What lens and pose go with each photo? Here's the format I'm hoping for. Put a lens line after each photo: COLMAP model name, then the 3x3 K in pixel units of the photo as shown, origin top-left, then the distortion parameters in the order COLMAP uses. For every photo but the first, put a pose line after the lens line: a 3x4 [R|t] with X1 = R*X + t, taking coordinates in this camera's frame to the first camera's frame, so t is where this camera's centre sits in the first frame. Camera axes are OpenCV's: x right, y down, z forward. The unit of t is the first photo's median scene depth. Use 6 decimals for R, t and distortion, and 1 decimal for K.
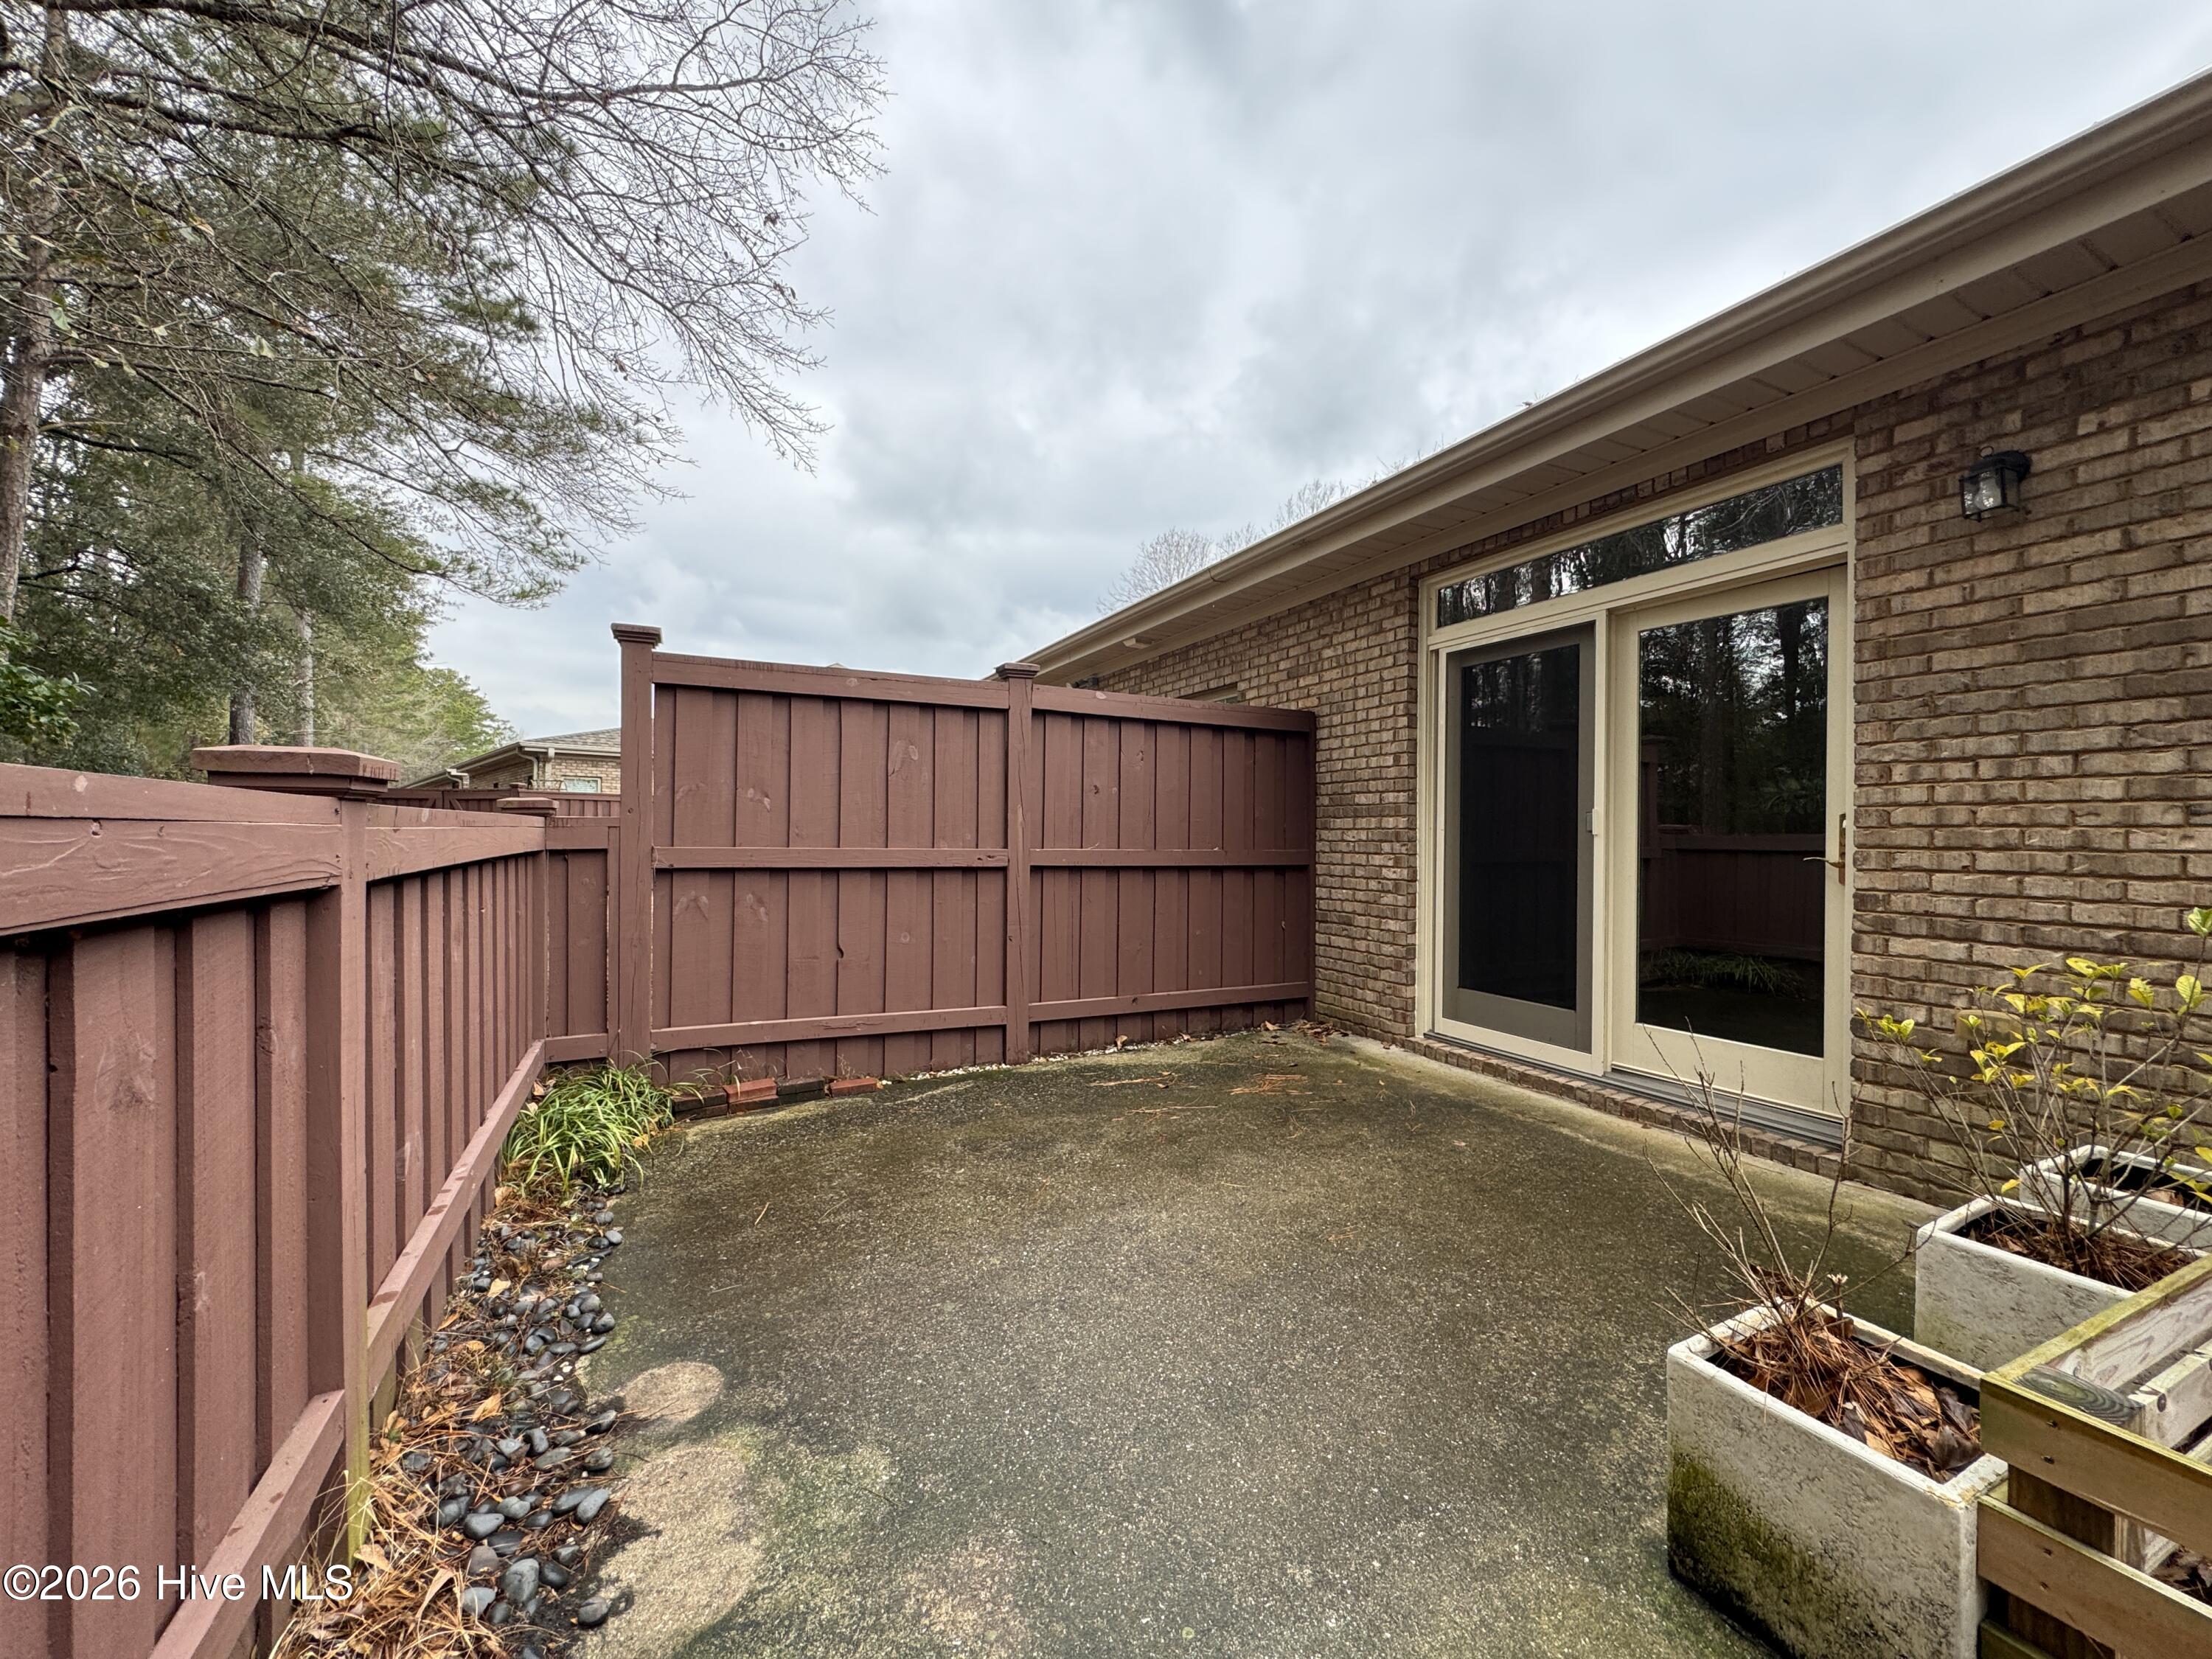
lens RADIAL K [[885.1, 0, 1101.9], [0, 885.1, 833.2], [0, 0, 1]] dist [-0.001624, -0.000193]
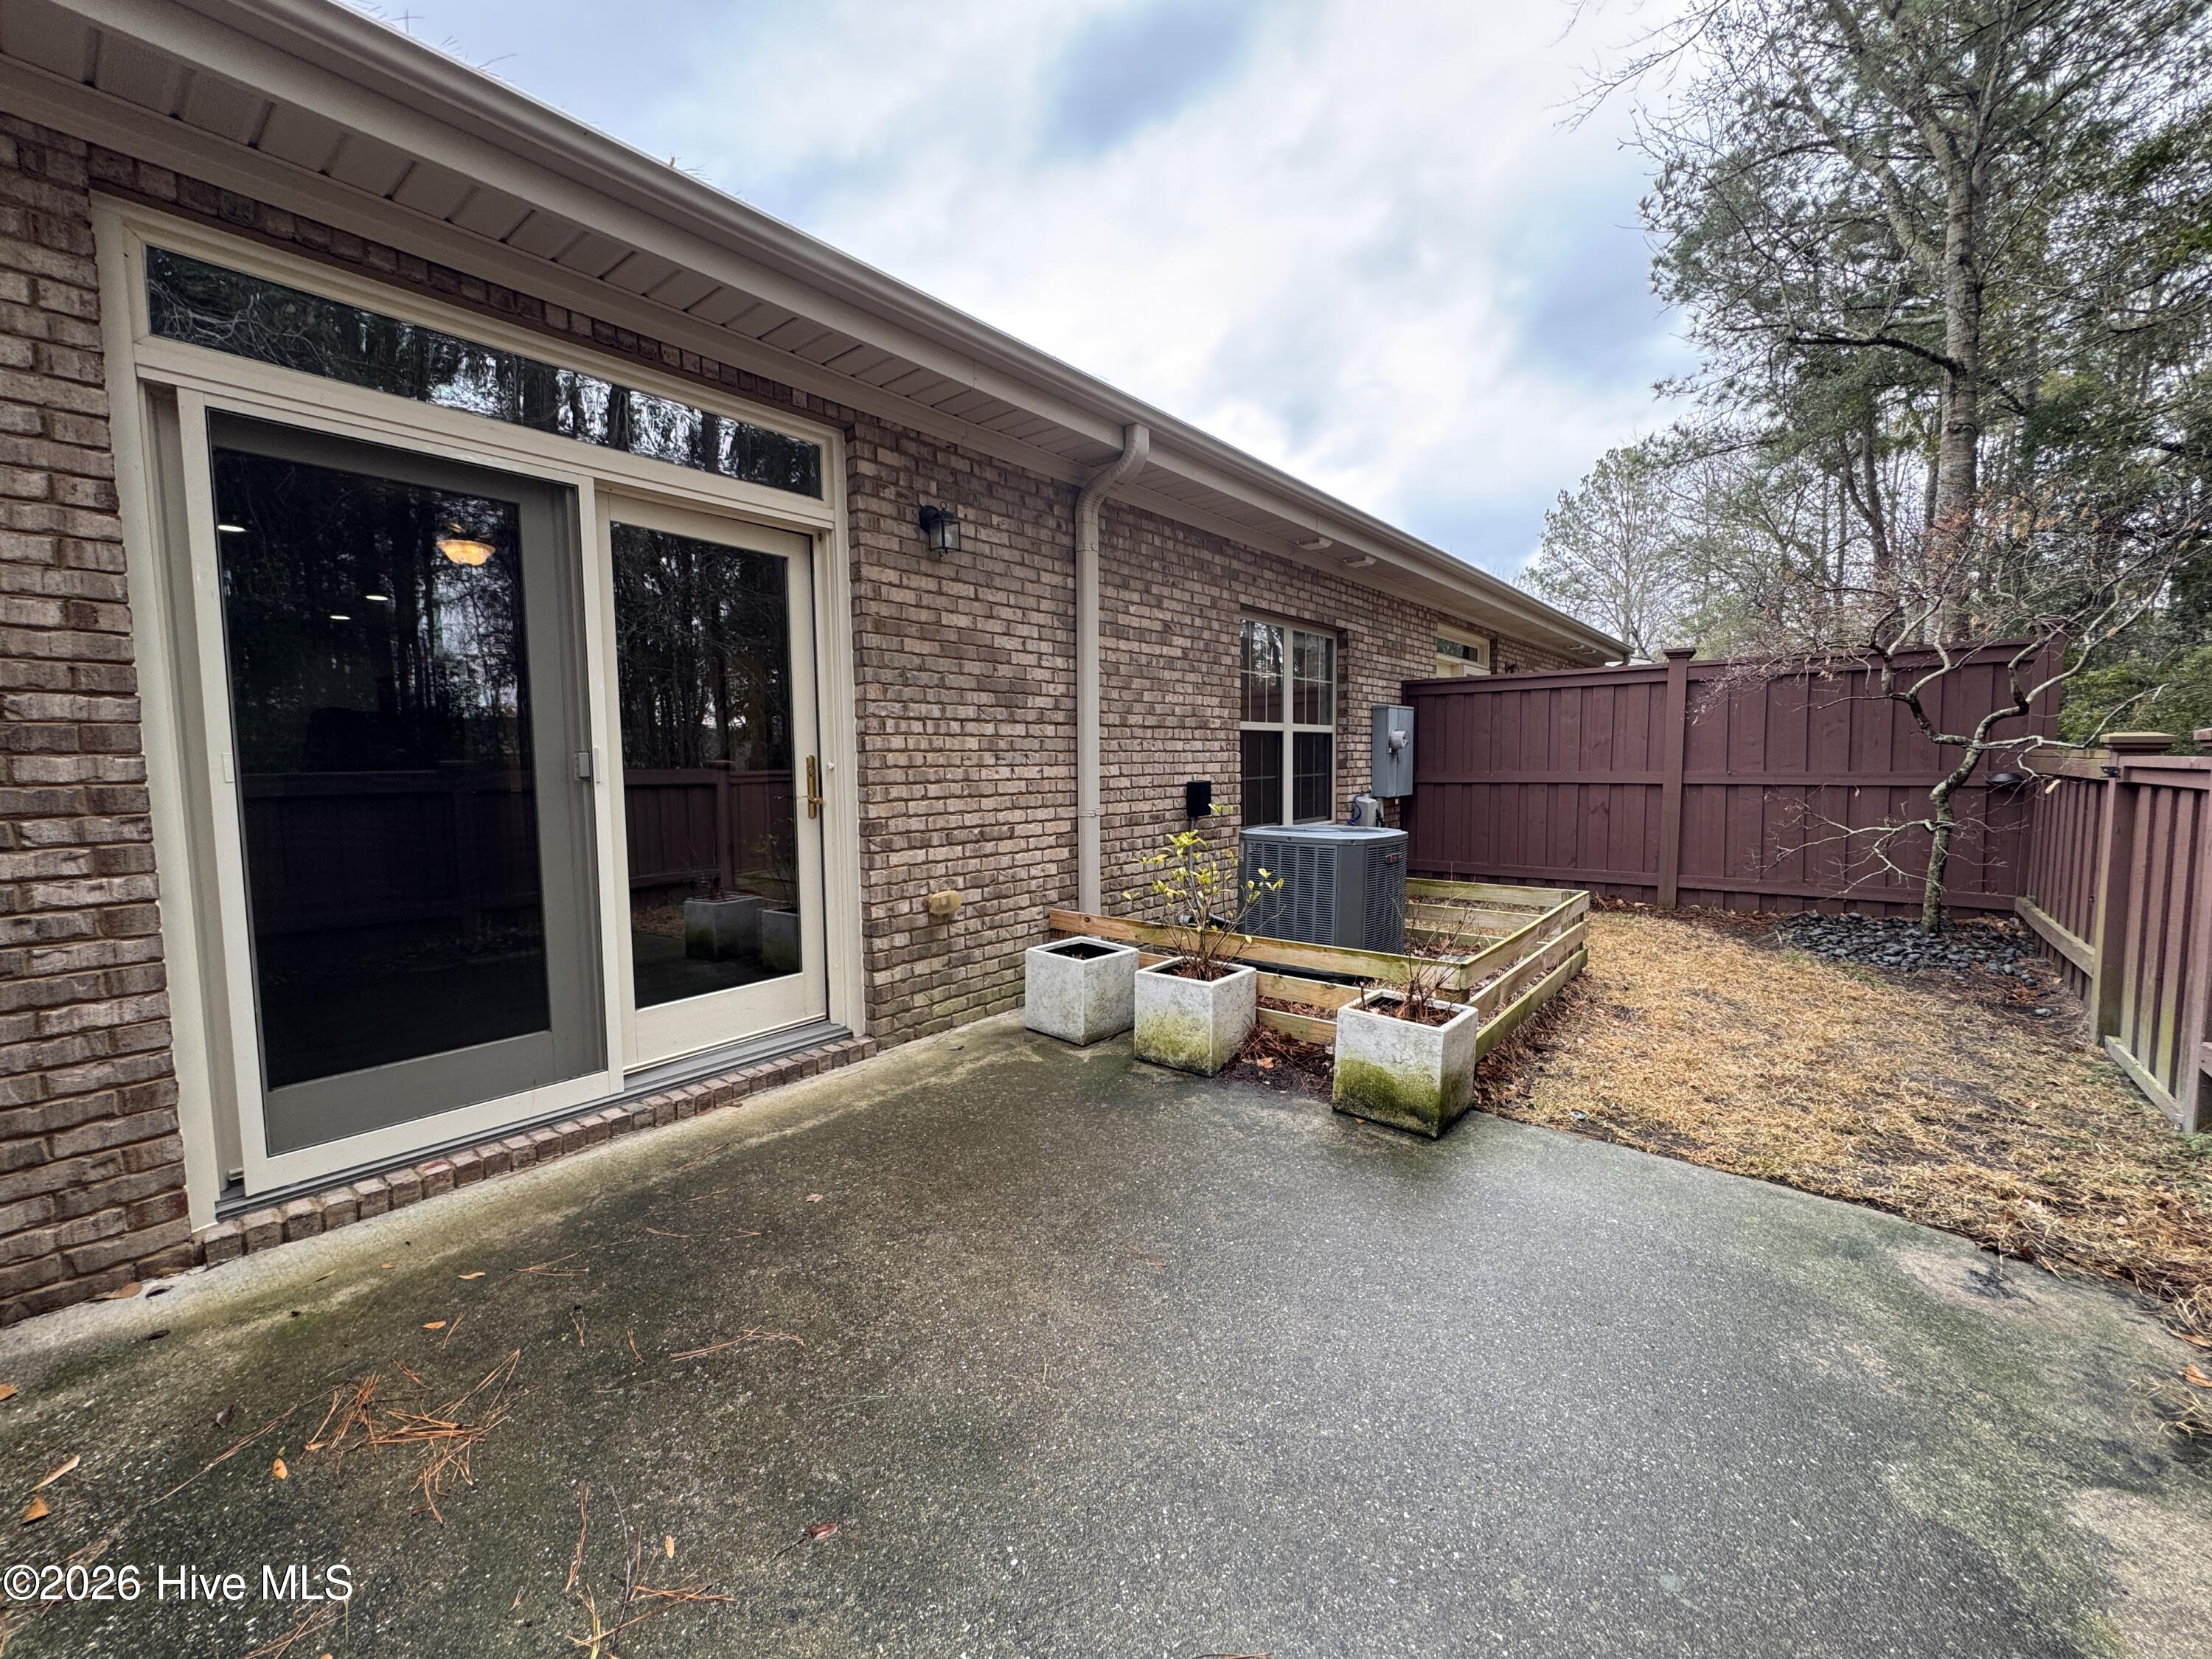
lens RADIAL K [[885.1, 0, 1107.4], [0, 885.1, 830.6], [0, 0, 1]] dist [-0.001624, -0.000193]
pose [[-0.419288, -0.074043, 0.904829, -0.383410], [0.009485, 0.996257, 0.085920, -0.022164], [-0.907804, 0.044607, -0.417016, 1.170543]]
